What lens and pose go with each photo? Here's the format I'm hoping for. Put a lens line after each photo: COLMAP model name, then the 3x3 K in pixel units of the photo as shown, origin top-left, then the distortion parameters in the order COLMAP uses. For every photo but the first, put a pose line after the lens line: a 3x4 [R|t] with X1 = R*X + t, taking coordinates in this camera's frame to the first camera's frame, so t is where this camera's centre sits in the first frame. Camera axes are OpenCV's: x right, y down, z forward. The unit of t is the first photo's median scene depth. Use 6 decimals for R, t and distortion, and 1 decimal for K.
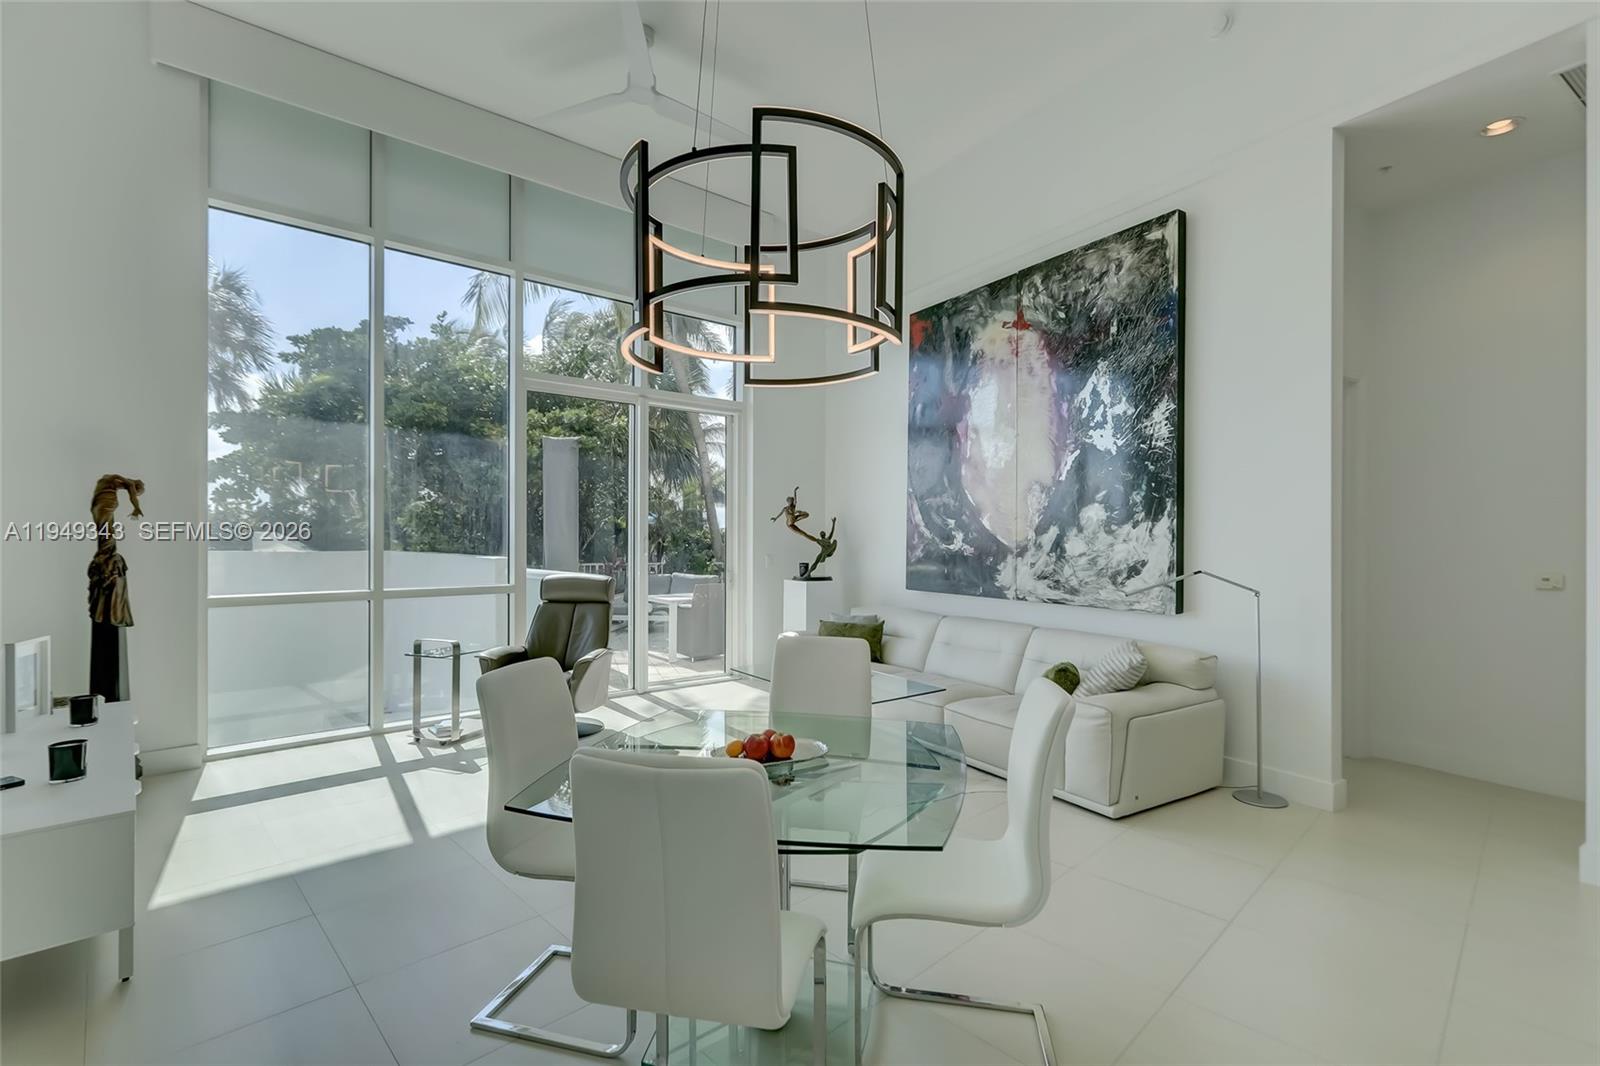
lens RADIAL K [[722.8, 0, 802.4], [0, 722.8, 538.5], [0, 0, 1]] dist [-0.001168, 0.000592]
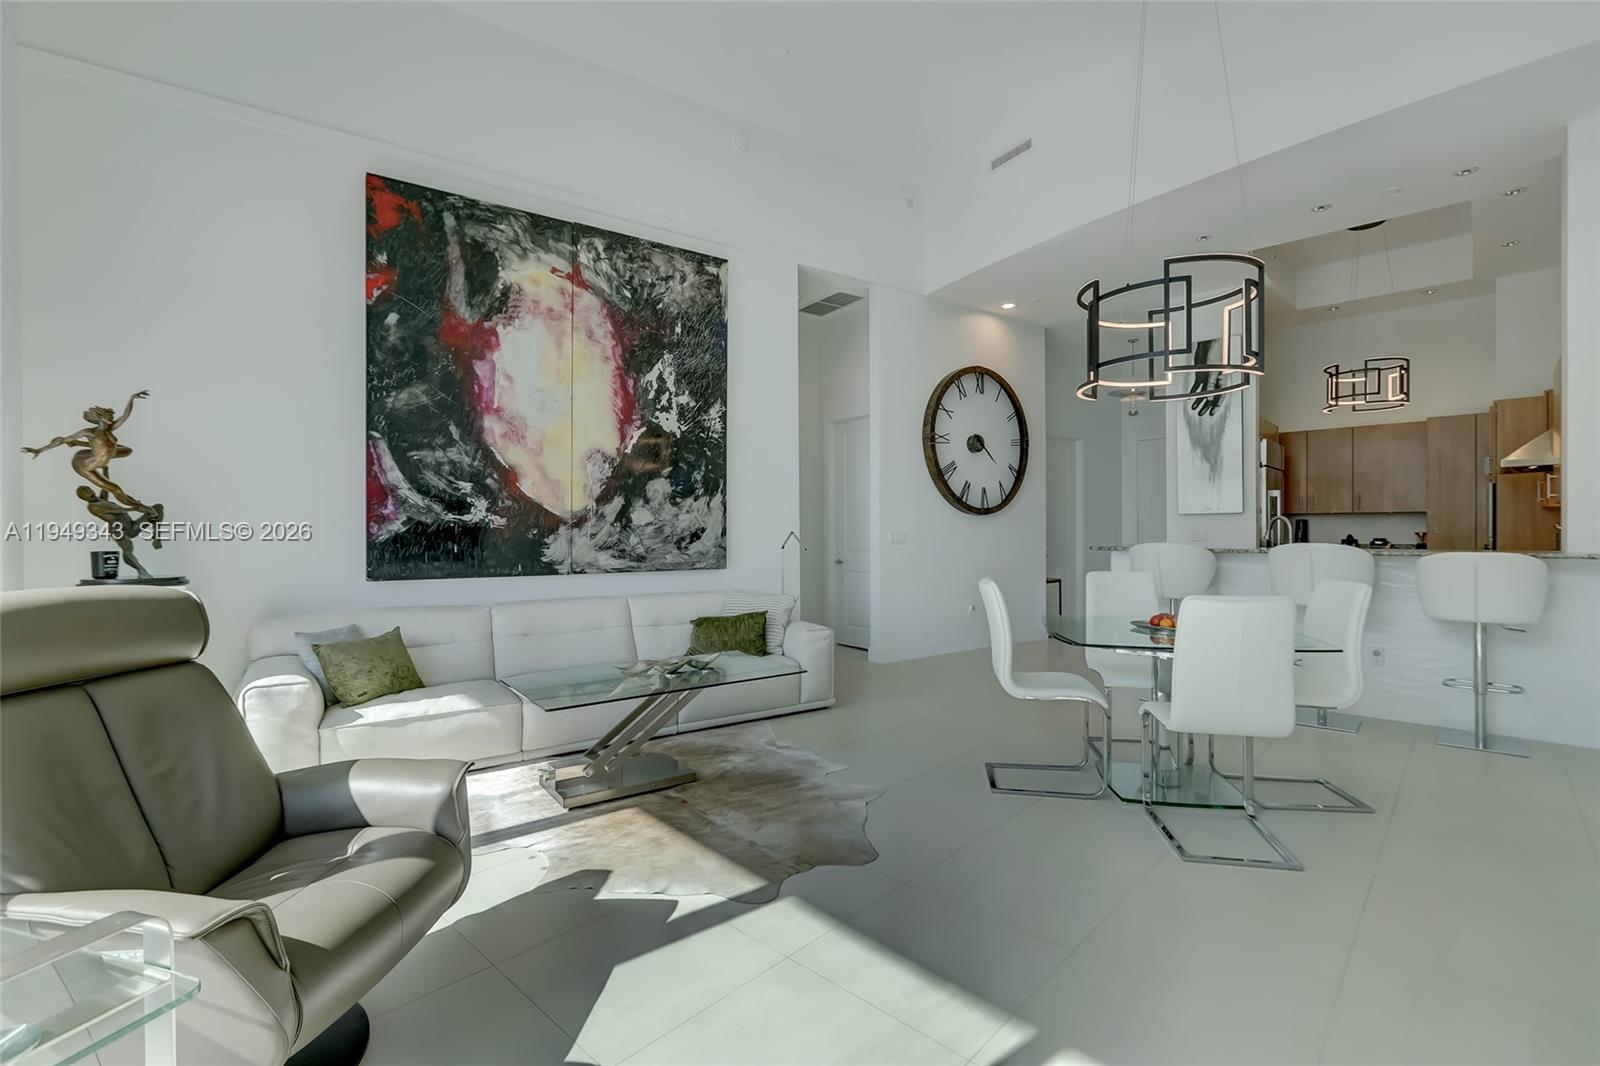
lens RADIAL K [[719.5, 0, 804.7], [0, 719.5, 532.3], [0, 0, 1]] dist [0.000517, 0.000551]
pose [[-0.046365, -0.006939, 0.998900, -0.692219], [0.002911, 0.999971, 0.007082, 0.027264], [-0.998920, 0.003236, -0.046344, 0.798259]]
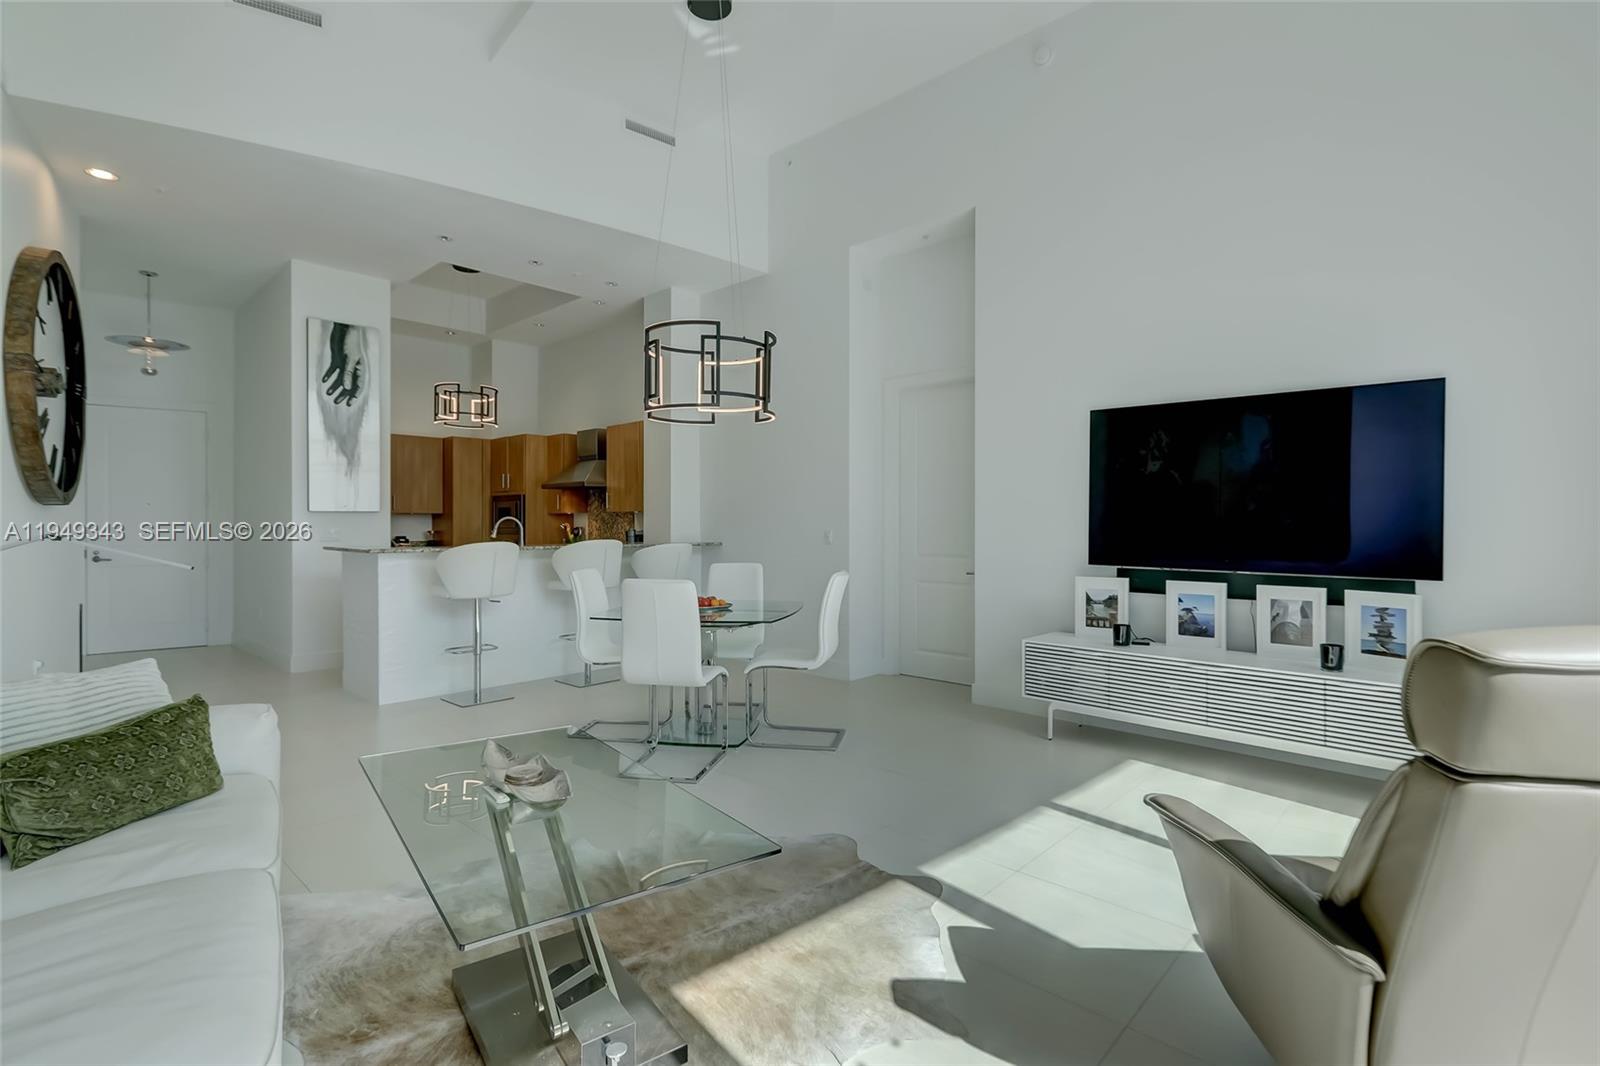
lens RADIAL K [[748.7, 0, 803.7], [0, 748.7, 519.9], [0, 0, 1]] dist [0.005766, 0.001204]
pose [[-0.998586, -0.003702, -0.053034, -0.088319], [-0.003299, 0.999965, -0.007688, 0.026351], [0.053060, -0.007502, -0.998563, 1.332131]]
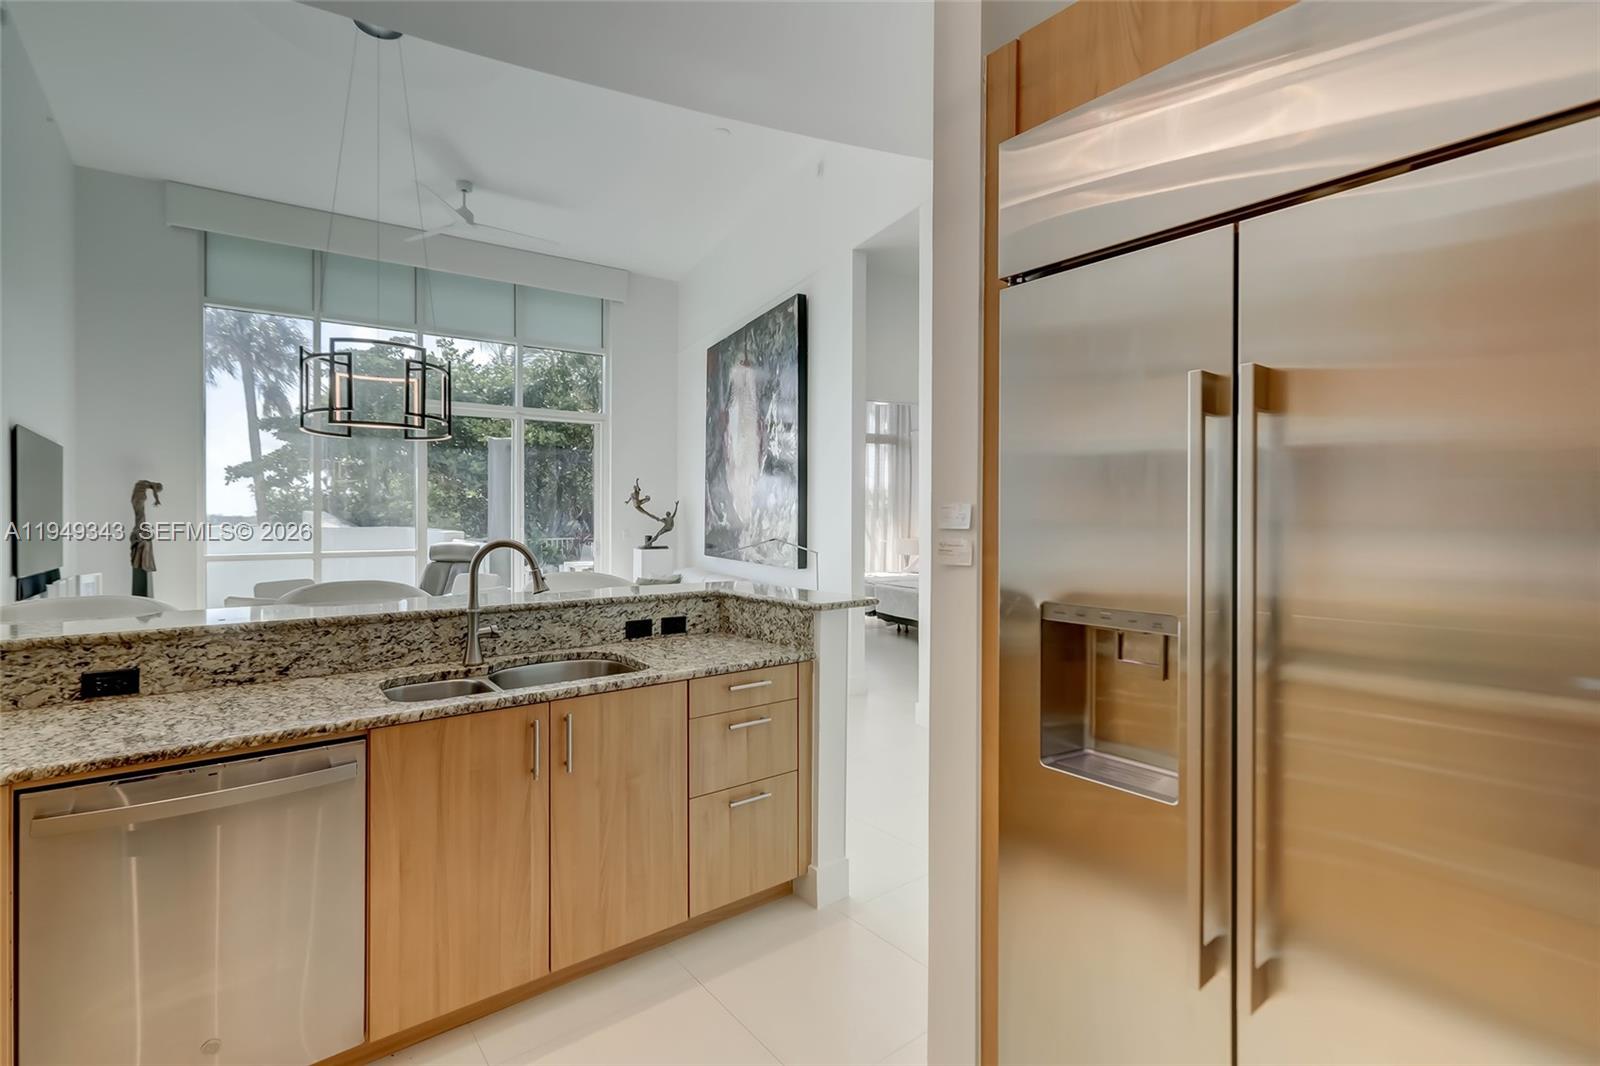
lens RADIAL K [[733.4, 0, 795.3], [0, 733.4, 522.1], [0, 0, 1]] dist [-0.003111, 0.007302]
pose [[0.993785, -0.000308, -0.111320, 0.588773], [0.001346, 0.999956, 0.009250, -0.004347], [0.111313, -0.009342, 0.993742, -0.419638]]
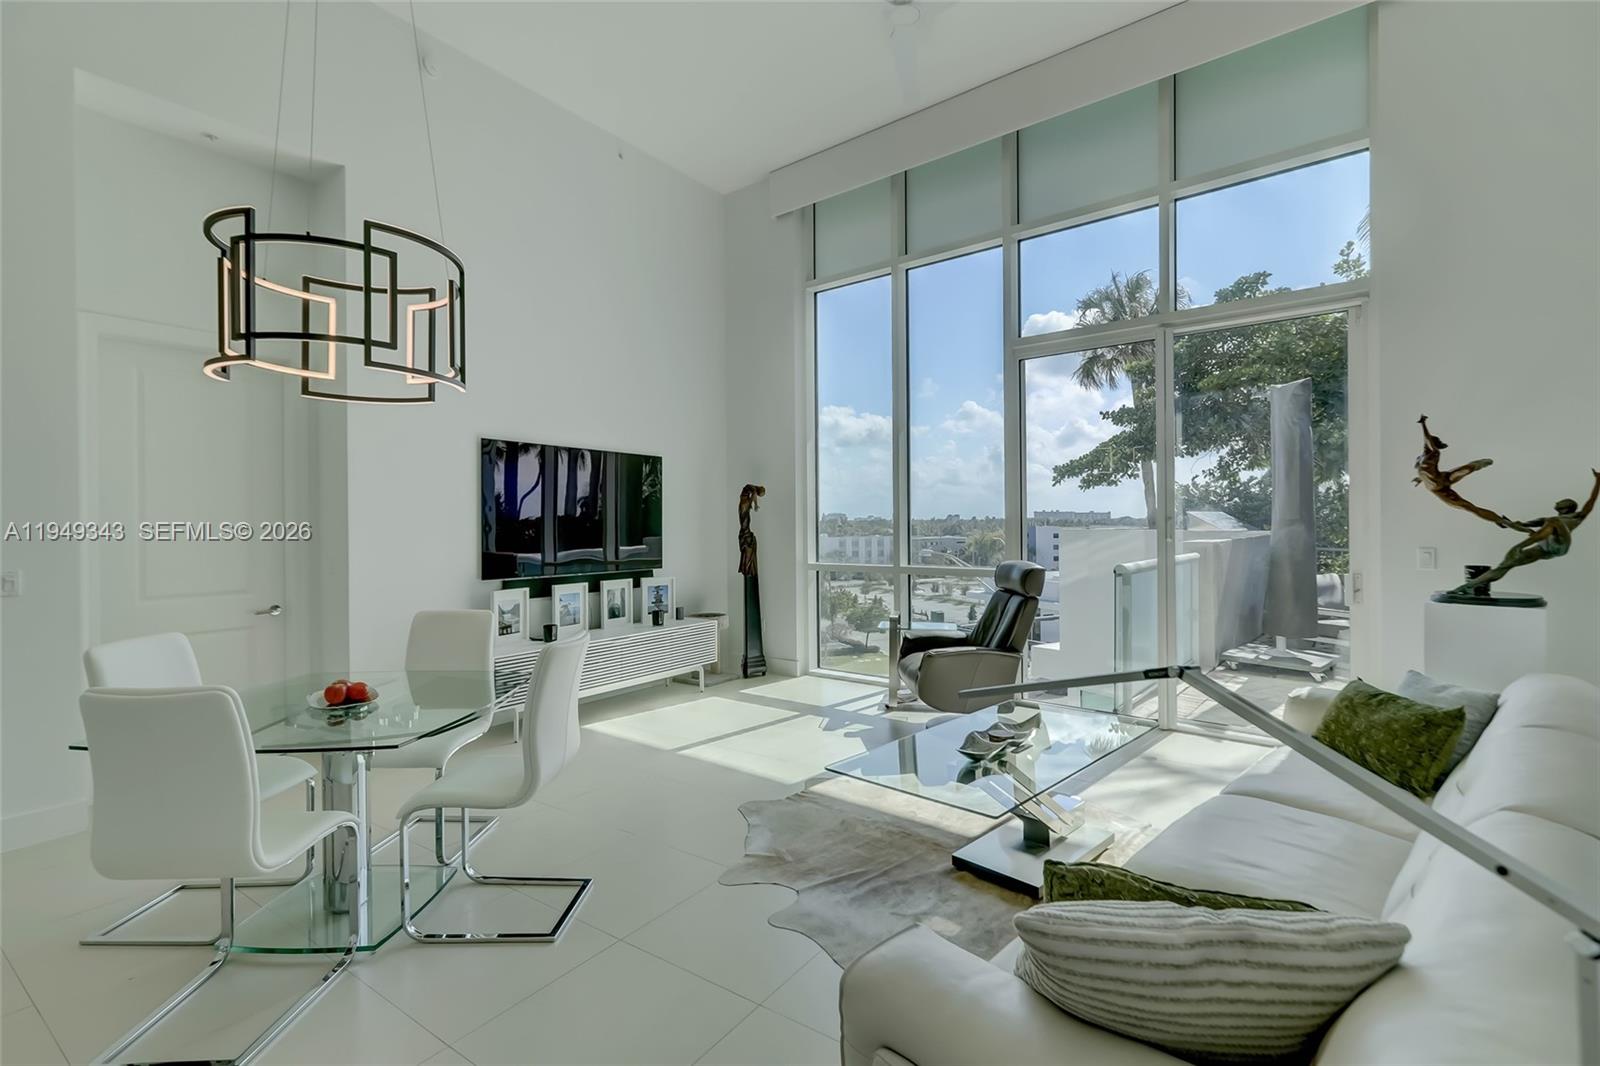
lens RADIAL K [[748.7, 0, 803.7], [0, 748.7, 519.9], [0, 0, 1]] dist [0.005766, 0.001204]
pose [[0.187500, -0.004614, -0.982254, 0.590305], [0.009116, 0.999954, -0.002957, -0.000992], [0.982222, -0.008400, 0.187533, 0.643798]]
